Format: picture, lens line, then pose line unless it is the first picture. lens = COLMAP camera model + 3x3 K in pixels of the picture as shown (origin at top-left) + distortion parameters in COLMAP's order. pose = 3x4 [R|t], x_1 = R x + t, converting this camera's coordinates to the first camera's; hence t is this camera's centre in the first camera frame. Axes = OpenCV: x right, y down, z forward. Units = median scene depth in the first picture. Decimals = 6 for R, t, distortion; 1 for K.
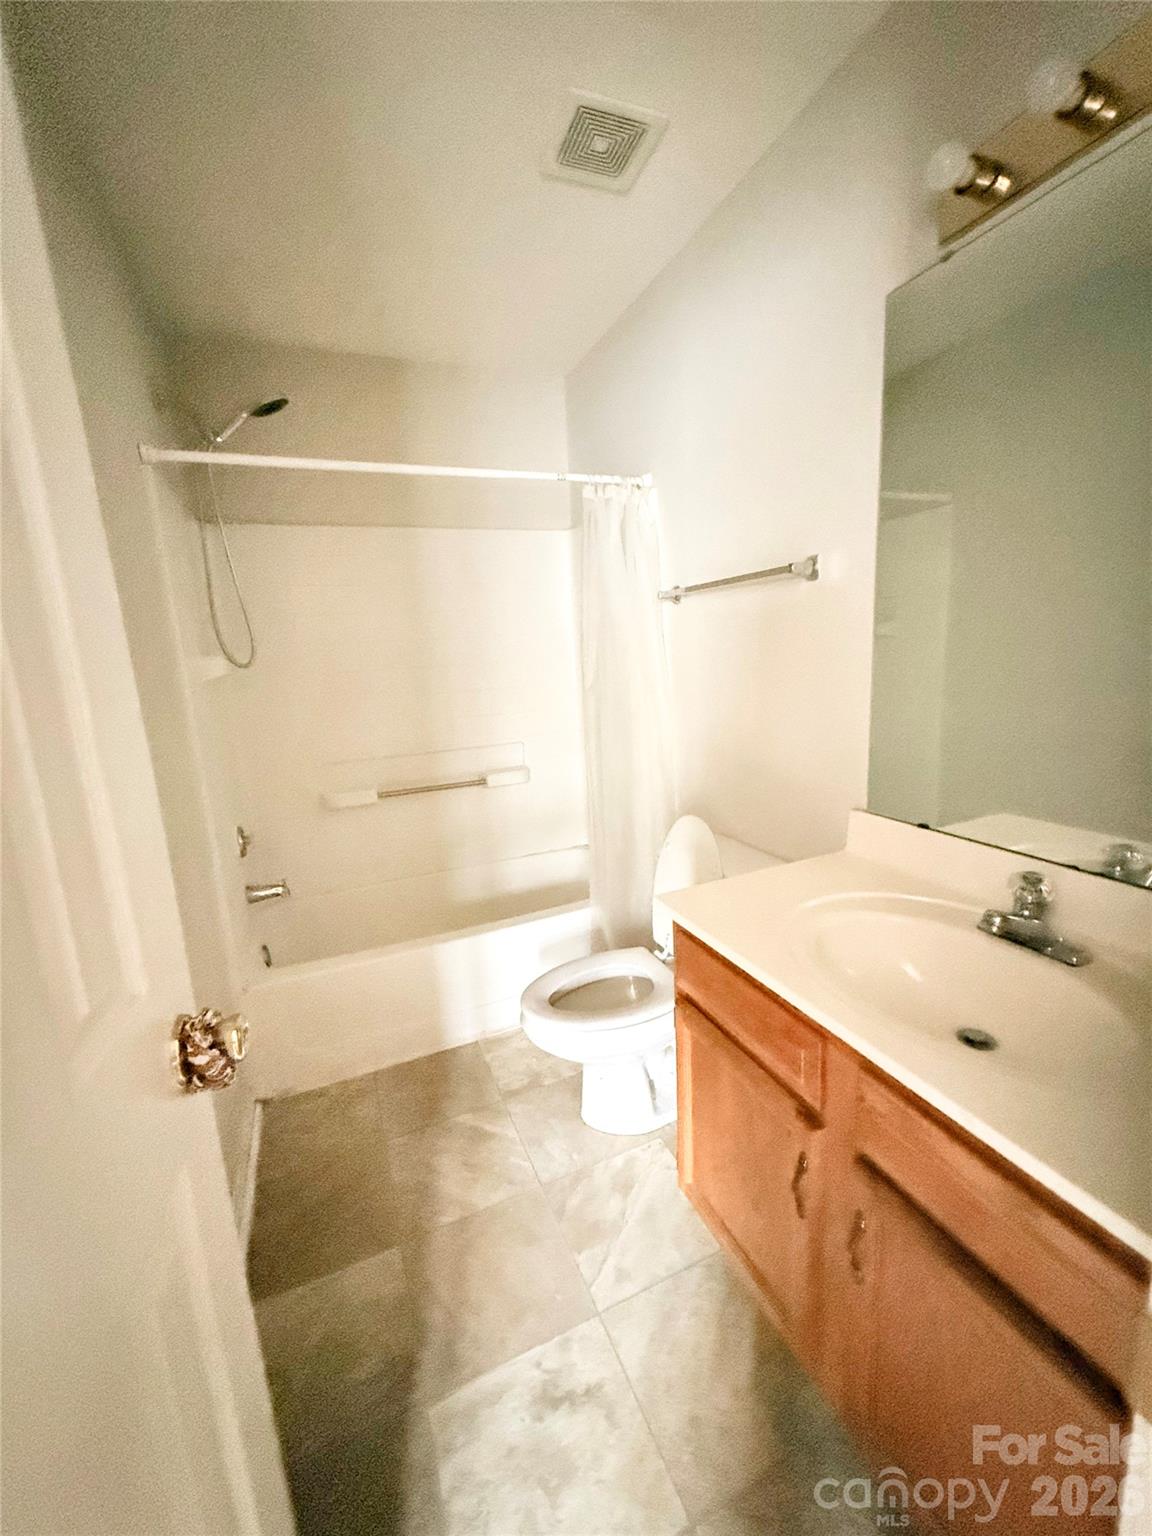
lens RADIAL K [[614.0, 0, 573.0], [0, 614.0, 766.1], [0, 0, 1]] dist [0.000701, 0.000135]
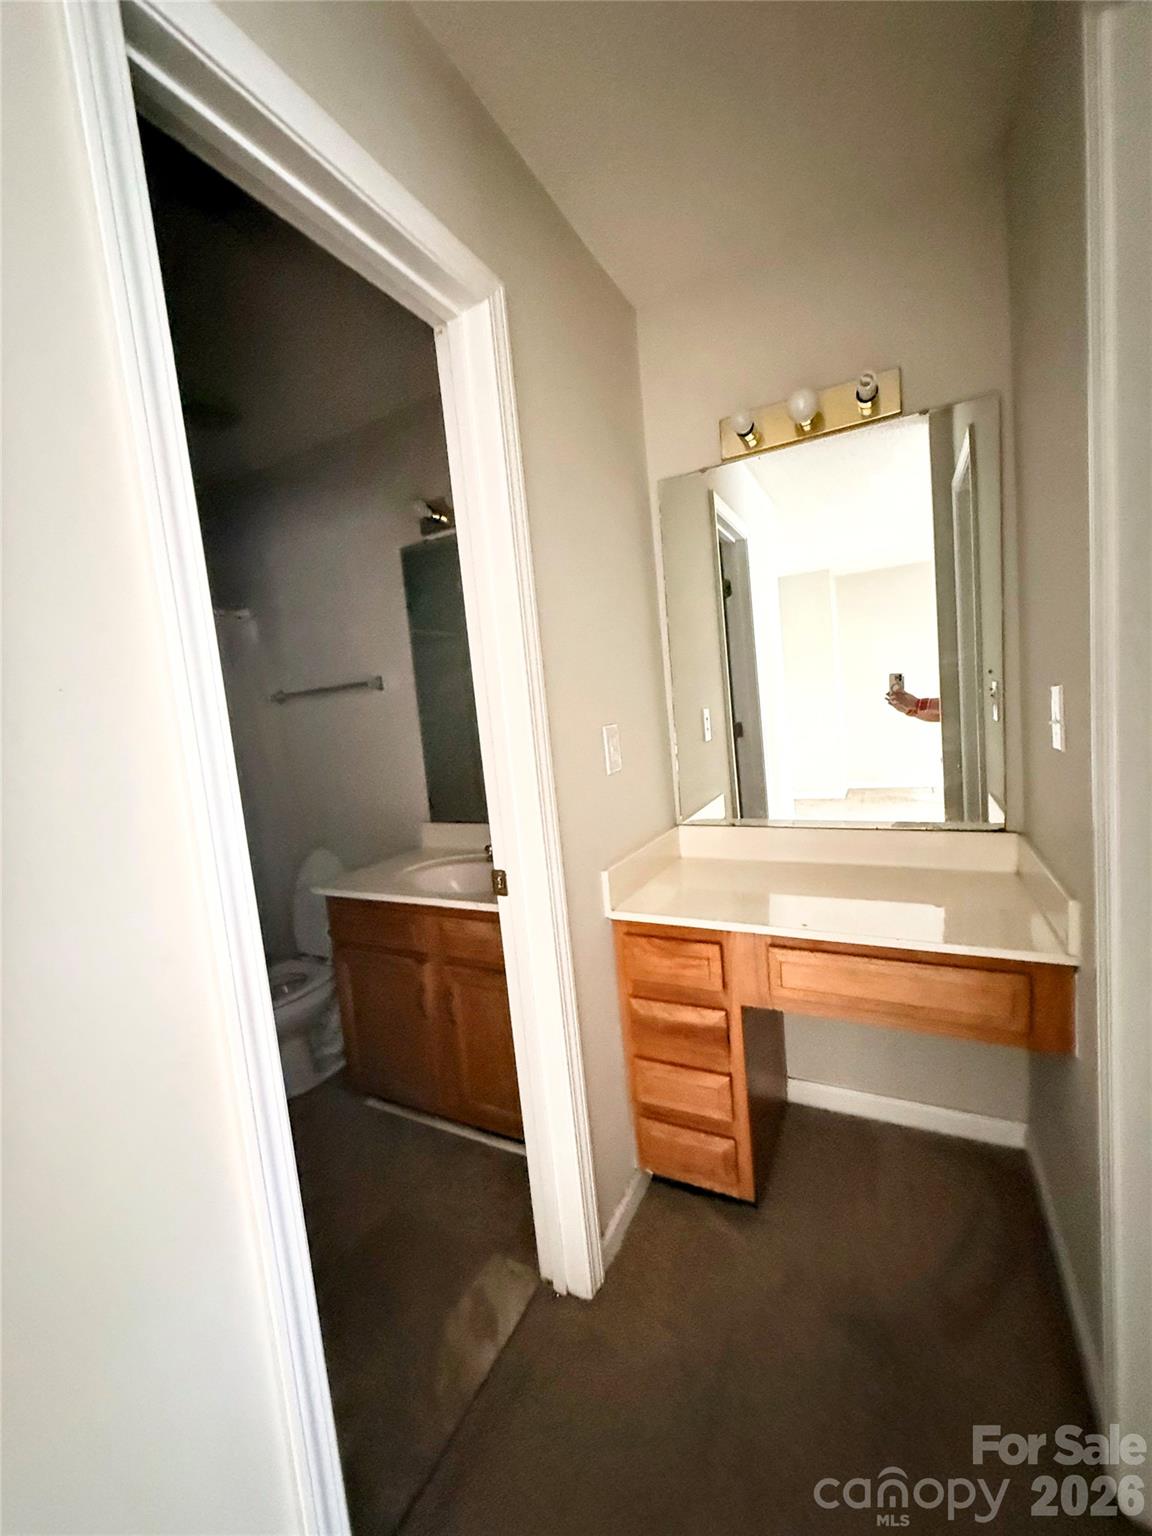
lens RADIAL K [[614.0, 0, 573.0], [0, 614.0, 766.1], [0, 0, 1]] dist [0.000701, 0.000135]
pose [[0.781677, -0.076188, 0.619013, -0.246936], [0.165281, 0.982330, -0.087807, 0.122049], [-0.601385, 0.170948, 0.780457, -0.567492]]
